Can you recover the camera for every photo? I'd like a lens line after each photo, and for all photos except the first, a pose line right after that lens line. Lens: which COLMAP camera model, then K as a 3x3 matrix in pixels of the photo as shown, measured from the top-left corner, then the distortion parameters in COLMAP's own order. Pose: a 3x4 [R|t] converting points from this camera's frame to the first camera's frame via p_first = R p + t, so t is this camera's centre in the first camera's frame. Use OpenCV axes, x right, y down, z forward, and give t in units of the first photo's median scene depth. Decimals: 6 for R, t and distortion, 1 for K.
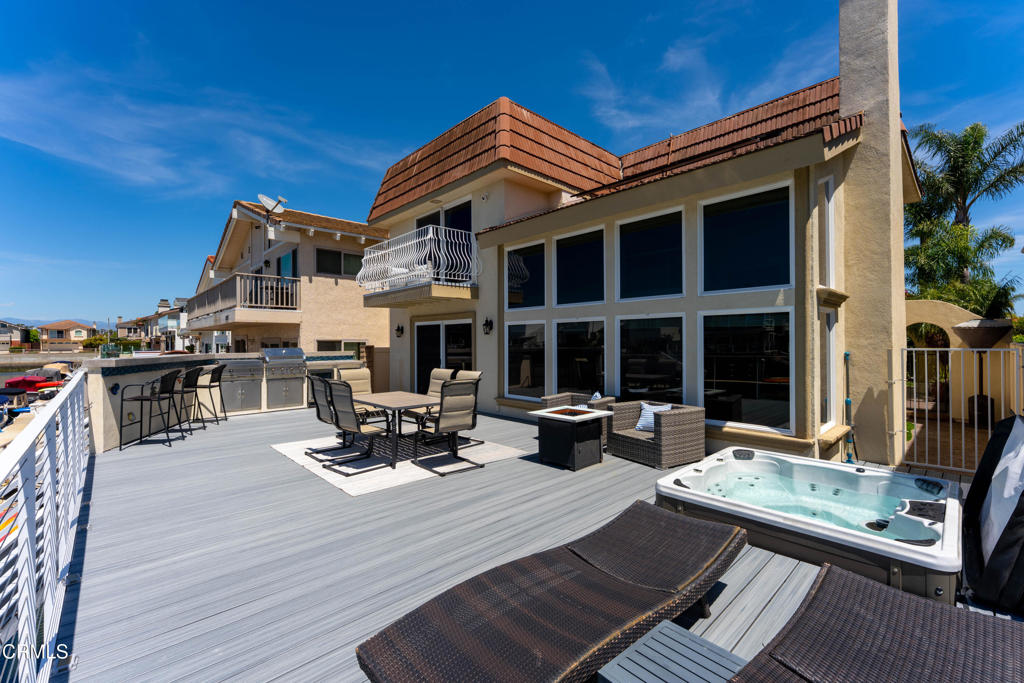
lens RADIAL K [[426.9, 0, 515.3], [0, 426.9, 361.1], [0, 0, 1]] dist [0.024830, -0.000222]
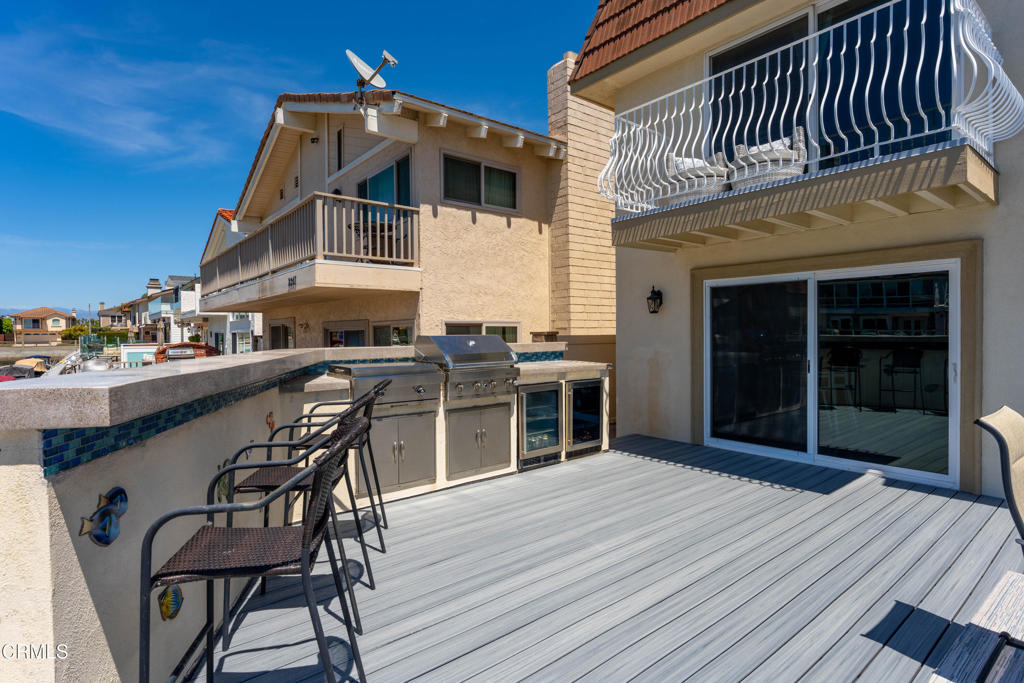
lens RADIAL K [[519.9, 0, 512.0], [0, 519.9, 341.5], [0, 0, 1]] dist [0.034408, 0.000729]
pose [[0.996902, 0.003445, -0.078577, -0.109695], [-0.005898, 0.999502, -0.031004, -0.001673], [0.078431, 0.031371, 0.996426, 0.118964]]
